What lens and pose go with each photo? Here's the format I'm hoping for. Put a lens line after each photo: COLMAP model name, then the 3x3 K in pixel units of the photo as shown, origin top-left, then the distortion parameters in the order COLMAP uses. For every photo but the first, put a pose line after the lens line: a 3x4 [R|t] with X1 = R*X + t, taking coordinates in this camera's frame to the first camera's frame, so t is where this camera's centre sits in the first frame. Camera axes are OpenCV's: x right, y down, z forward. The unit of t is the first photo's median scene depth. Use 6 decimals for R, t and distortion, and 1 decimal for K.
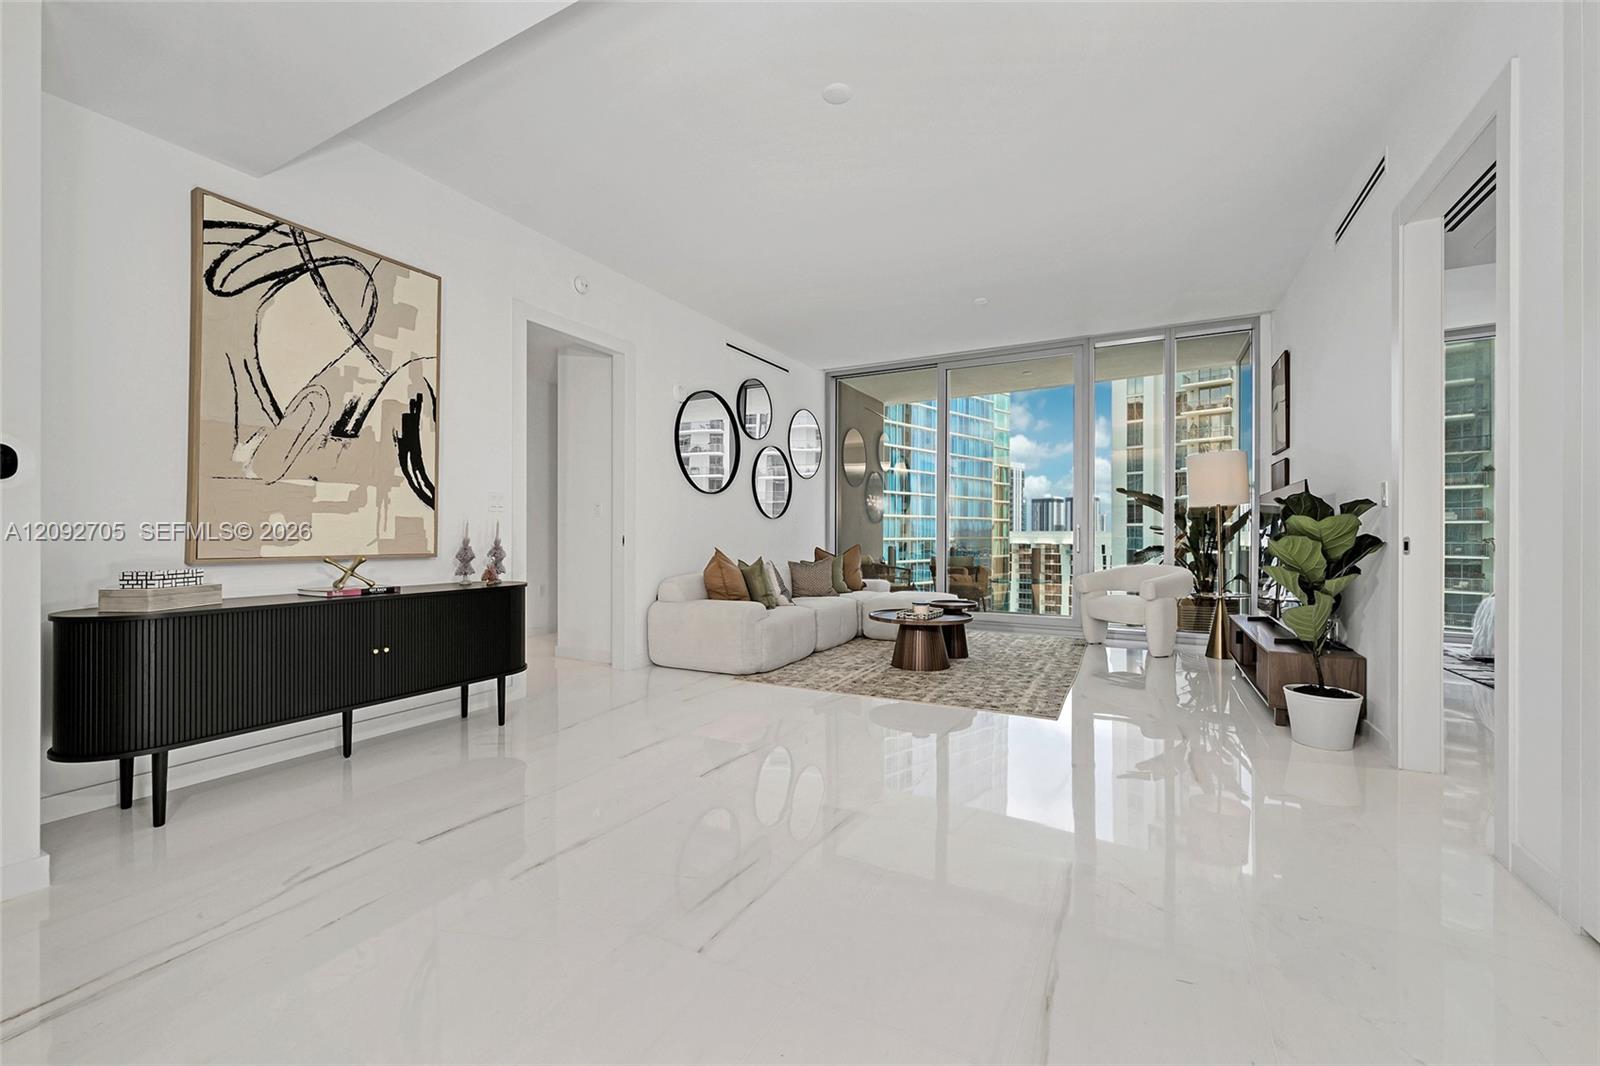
lens RADIAL K [[630.7, 0, 815.3], [0, 630.7, 535.4], [0, 0, 1]] dist [-0.002319, 0.001993]
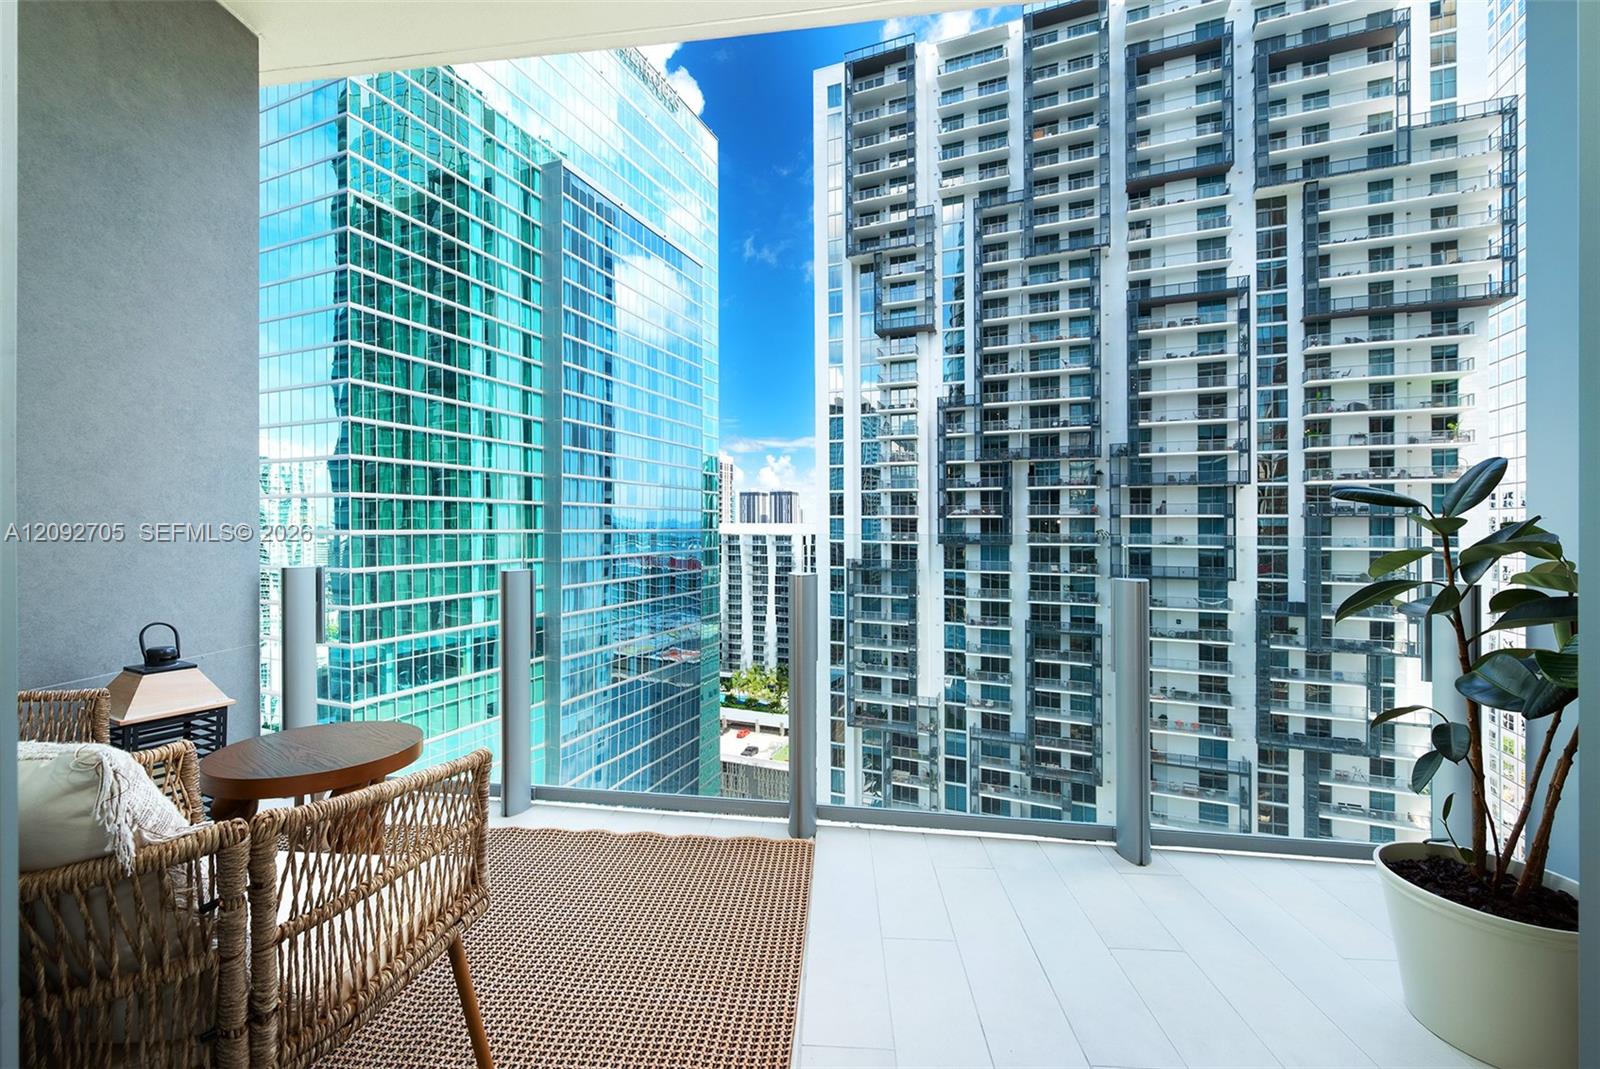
lens RADIAL K [[630.7, 0, 795.8], [0, 630.7, 523.1], [0, 0, 1]] dist [-0.002319, 0.001993]
pose [[0.913421, 0.003183, 0.407005, 0.533082], [-0.000704, 0.999980, -0.006242, -0.003966], [-0.407016, 0.005415, 0.913405, 1.610976]]
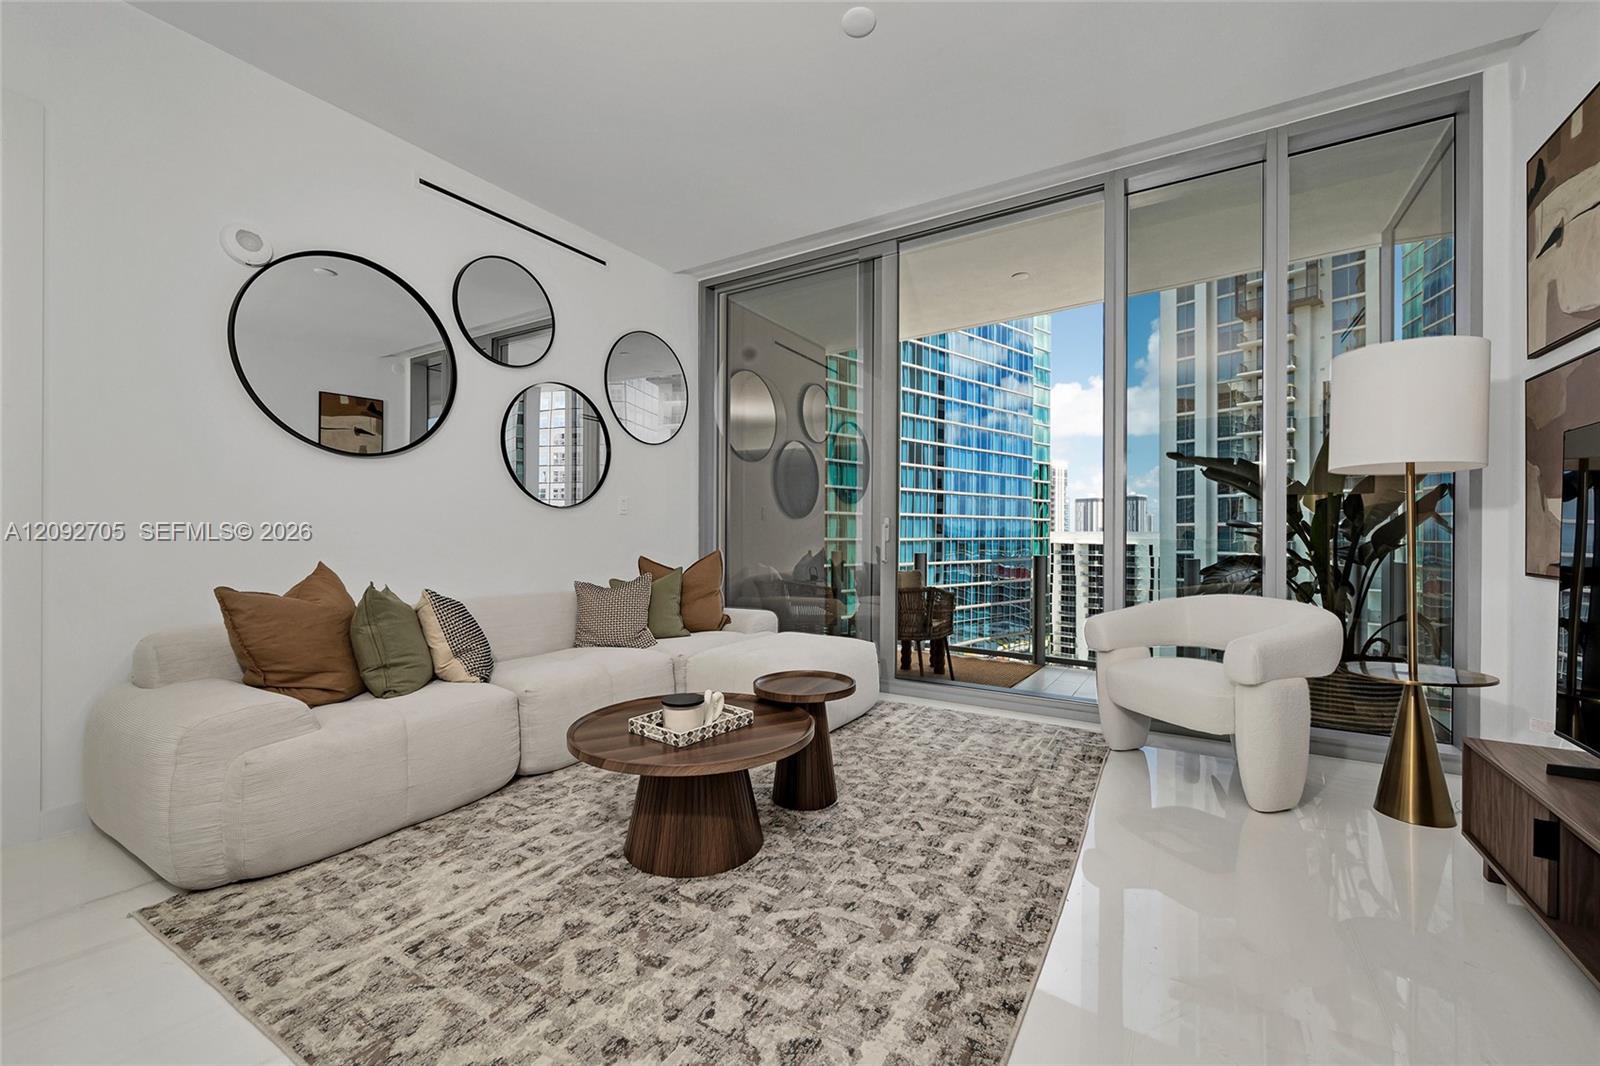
lens RADIAL K [[630.7, 0, 817.4], [0, 630.7, 533.3], [0, 0, 1]] dist [-0.002319, 0.001993]
pose [[0.998311, 0.001772, -0.058062, 0.312998], [-0.001961, 0.999993, -0.003202, -0.000937], [0.058056, 0.003311, 0.998308, 0.662111]]
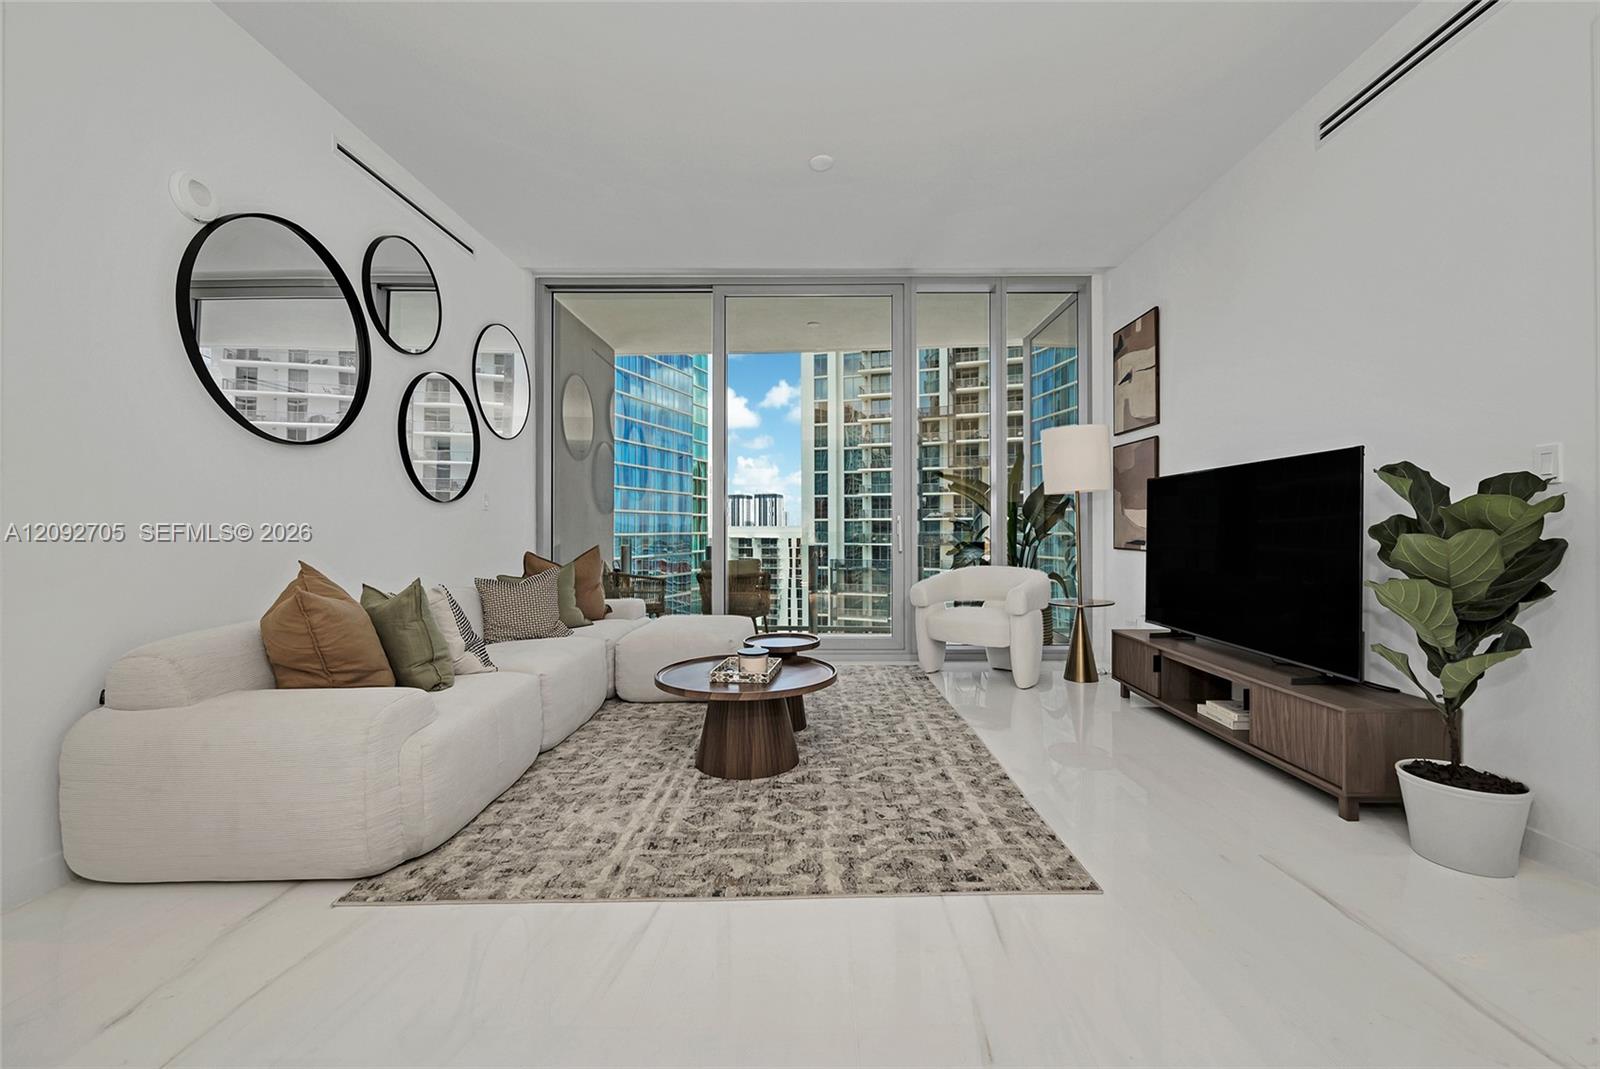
lens RADIAL K [[630.7, 0, 814.3], [0, 630.7, 531.8], [0, 0, 1]] dist [-0.002319, 0.001993]
pose [[0.890029, -0.007176, 0.455848, -0.043924], [0.006357, 0.999974, 0.003330, -0.002499], [-0.455860, -0.000066, 0.890051, 0.530506]]
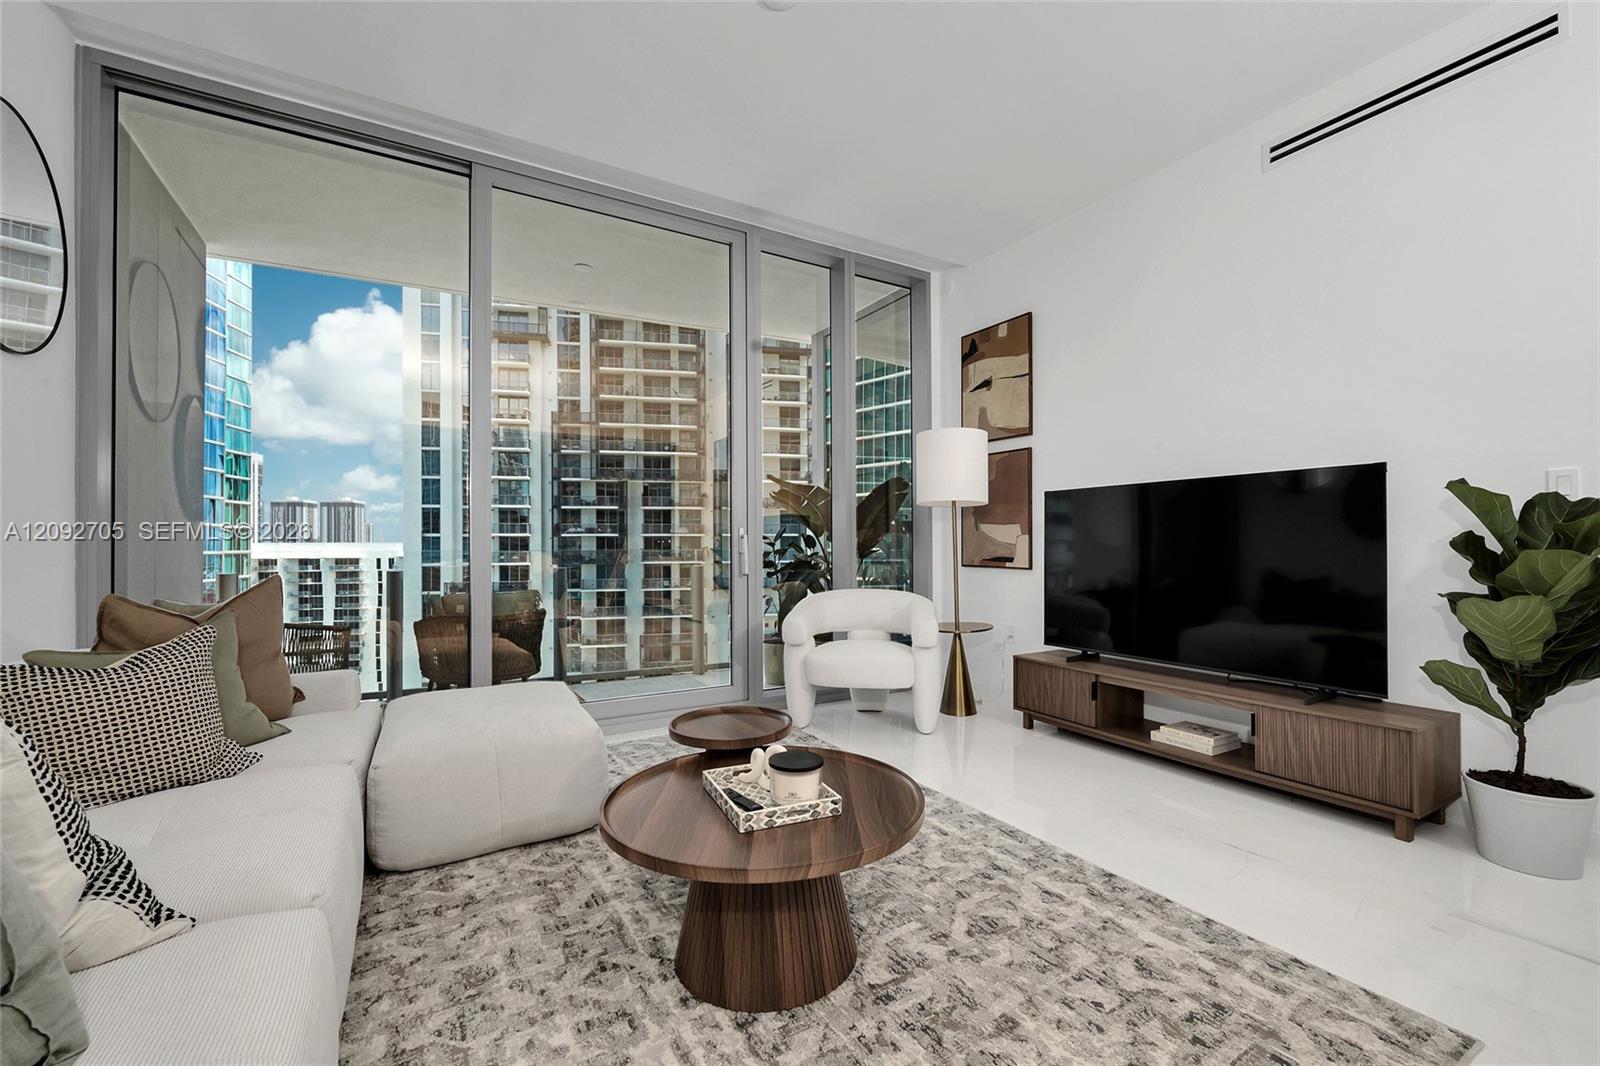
lens RADIAL K [[662.0, 0, 802.8], [0, 662.0, 537.6], [0, 0, 1]] dist [0.000917, 0.000025]
pose [[0.532552, 0.004934, 0.846383, -0.129283], [0.007148, 0.999921, -0.010326, -0.003154], [-0.846367, 0.011549, 0.532475, 0.914657]]
